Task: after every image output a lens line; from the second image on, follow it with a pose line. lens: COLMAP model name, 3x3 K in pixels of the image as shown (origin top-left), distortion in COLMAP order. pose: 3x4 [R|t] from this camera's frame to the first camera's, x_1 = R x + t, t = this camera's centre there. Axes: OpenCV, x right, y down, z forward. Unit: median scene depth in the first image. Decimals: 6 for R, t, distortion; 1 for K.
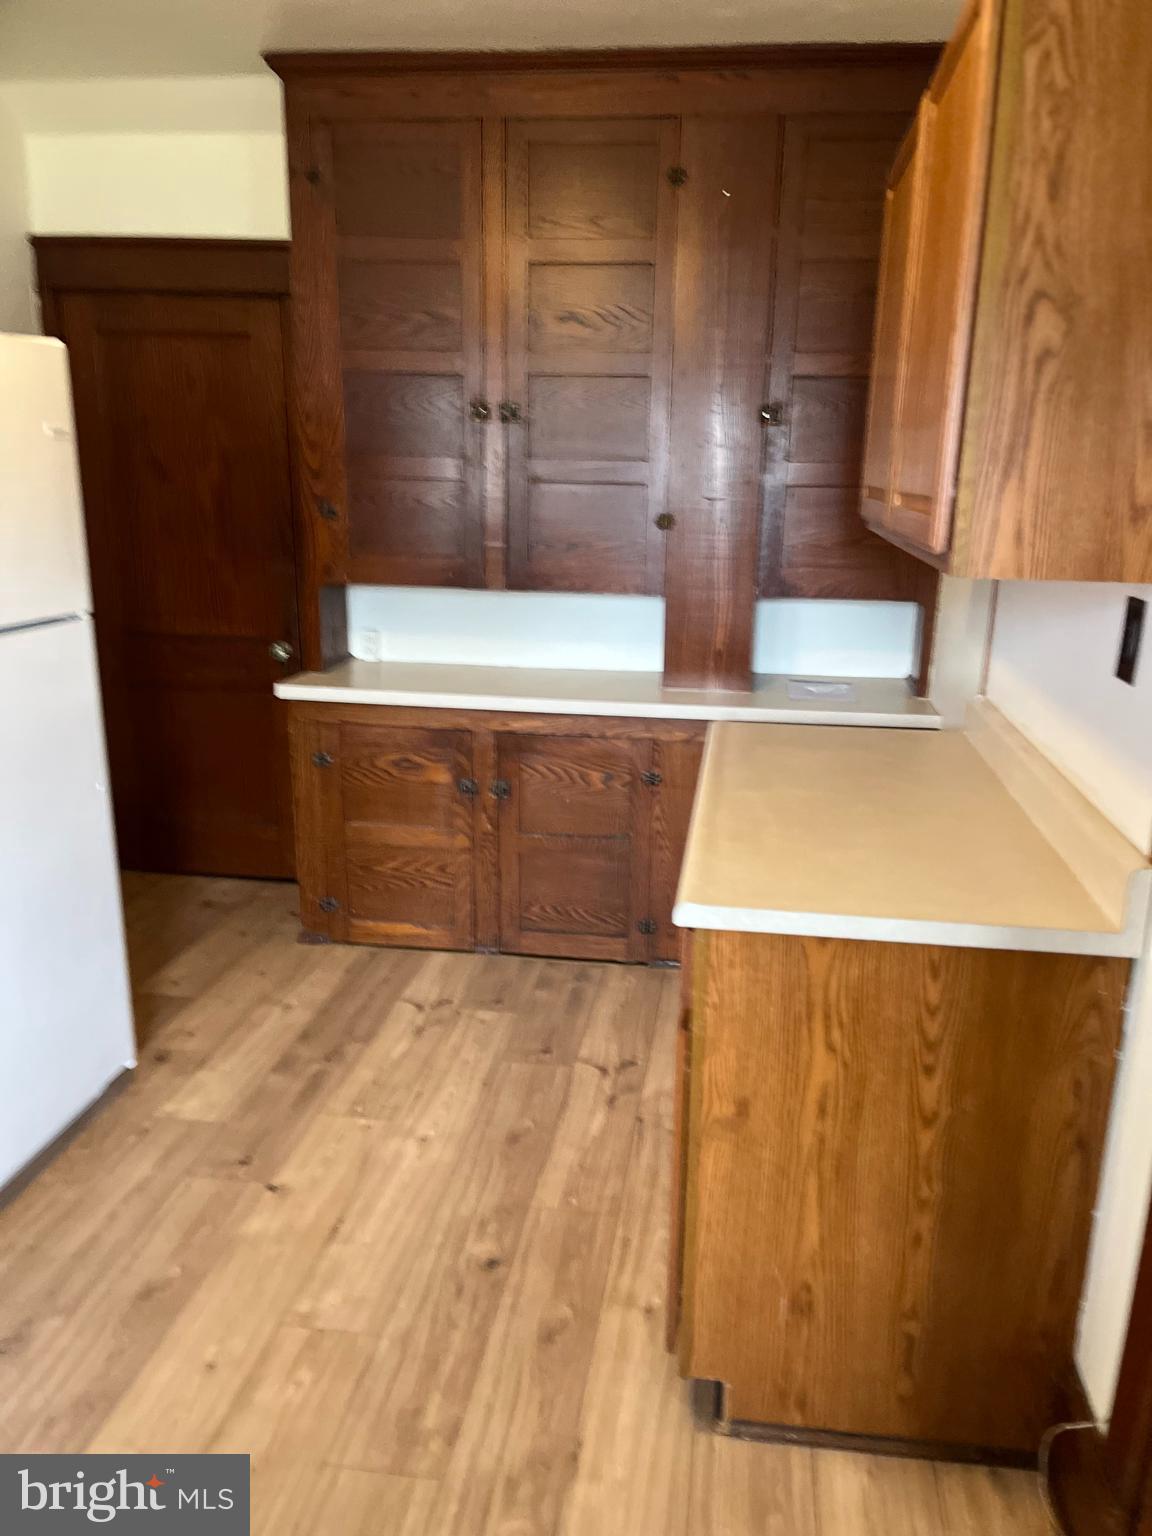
lens RADIAL K [[1142.2, 0, 590.0], [0, 1142.2, 781.0], [0, 0, 1]] dist [0.034133, -0.039281]
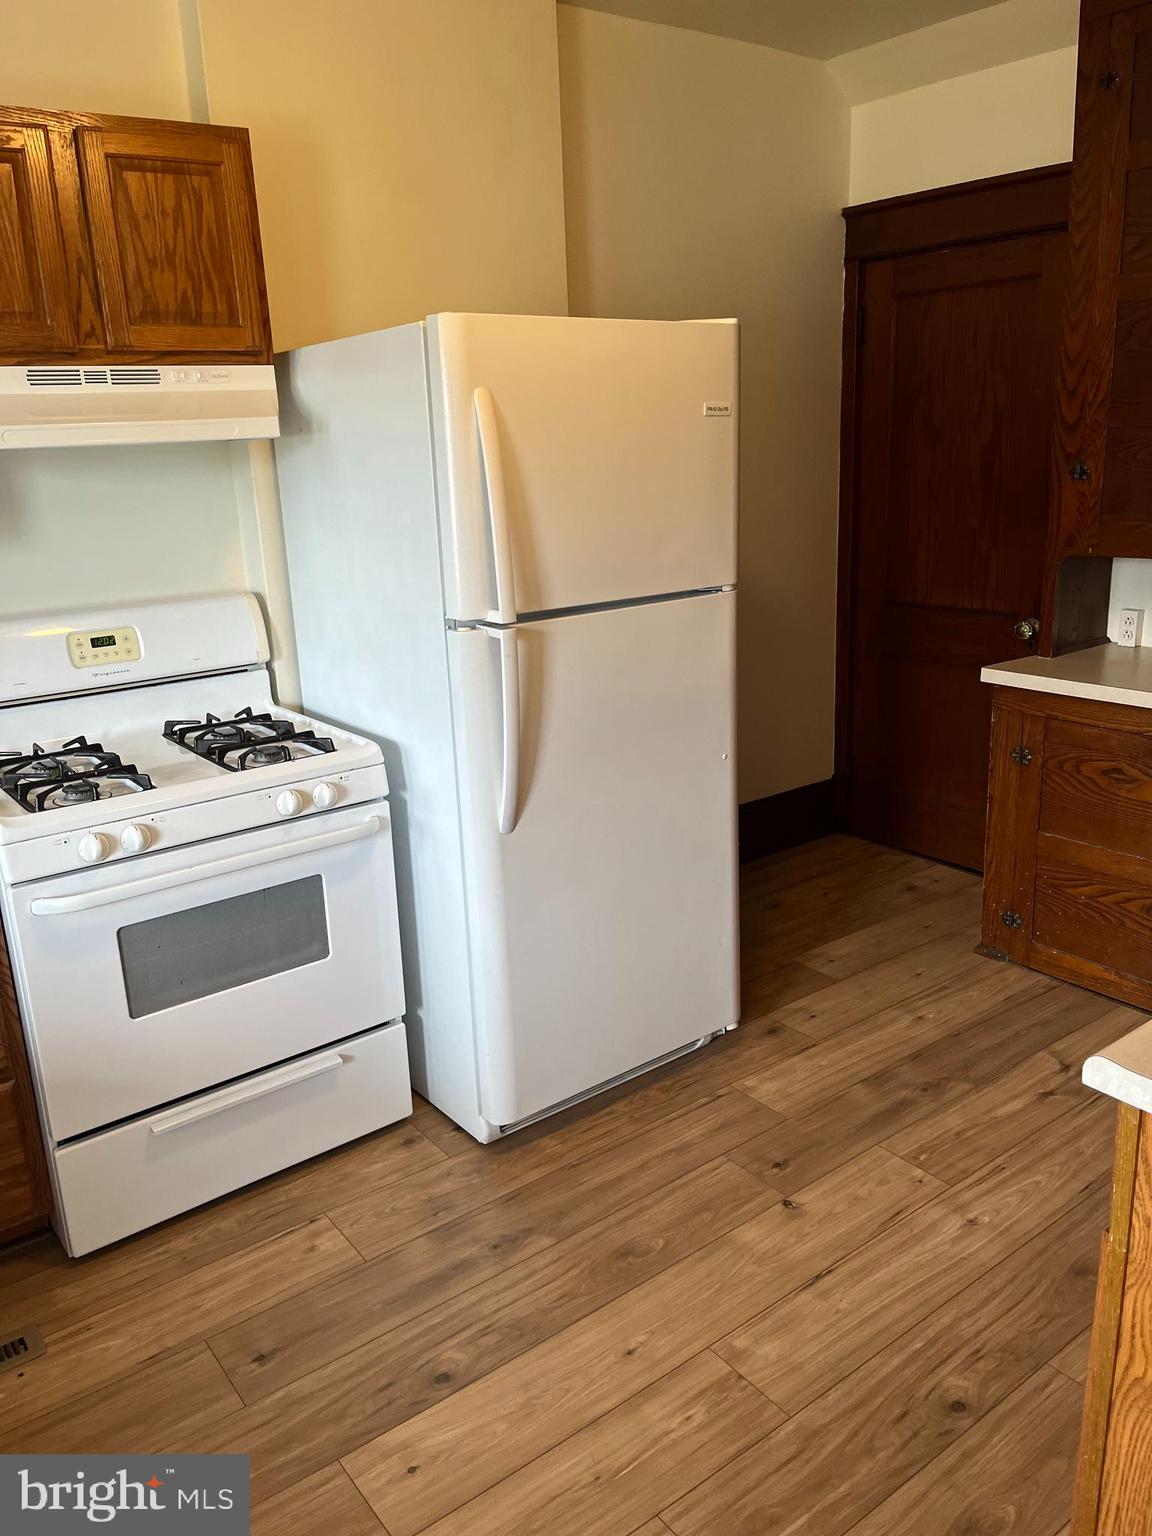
lens RADIAL K [[1142.2, 0, 564.8], [0, 1142.2, 758.8], [0, 0, 1]] dist [0.034133, -0.039281]
pose [[0.701105, 0.139139, -0.699351, 0.160356], [-0.128683, 0.989363, 0.067832, -0.036500], [0.701350, 0.042437, 0.711552, 0.149347]]
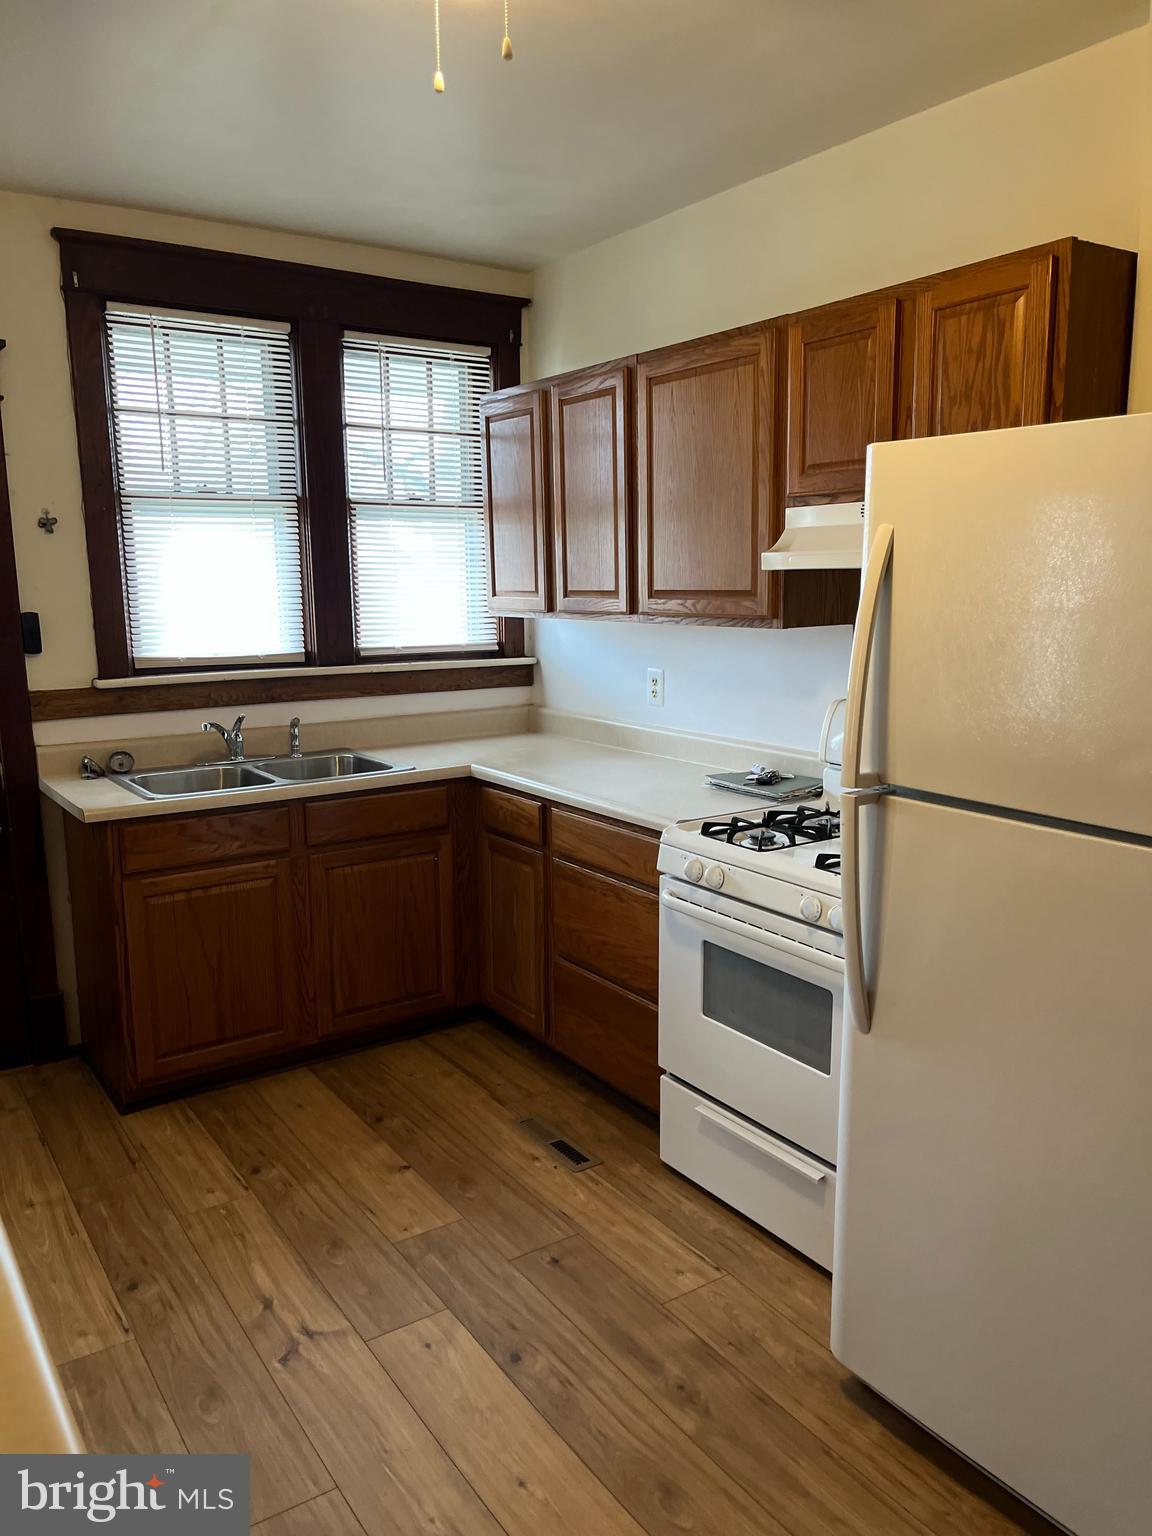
lens RADIAL K [[1142.2, 0, 576.8], [0, 1142.2, 773.4], [0, 0, 1]] dist [0.034133, -0.039281]
pose [[-0.737681, 0.107048, -0.666609, 0.147867], [-0.182572, 0.918936, 0.349605, -0.262838], [0.649995, 0.379602, -0.658338, 0.925878]]
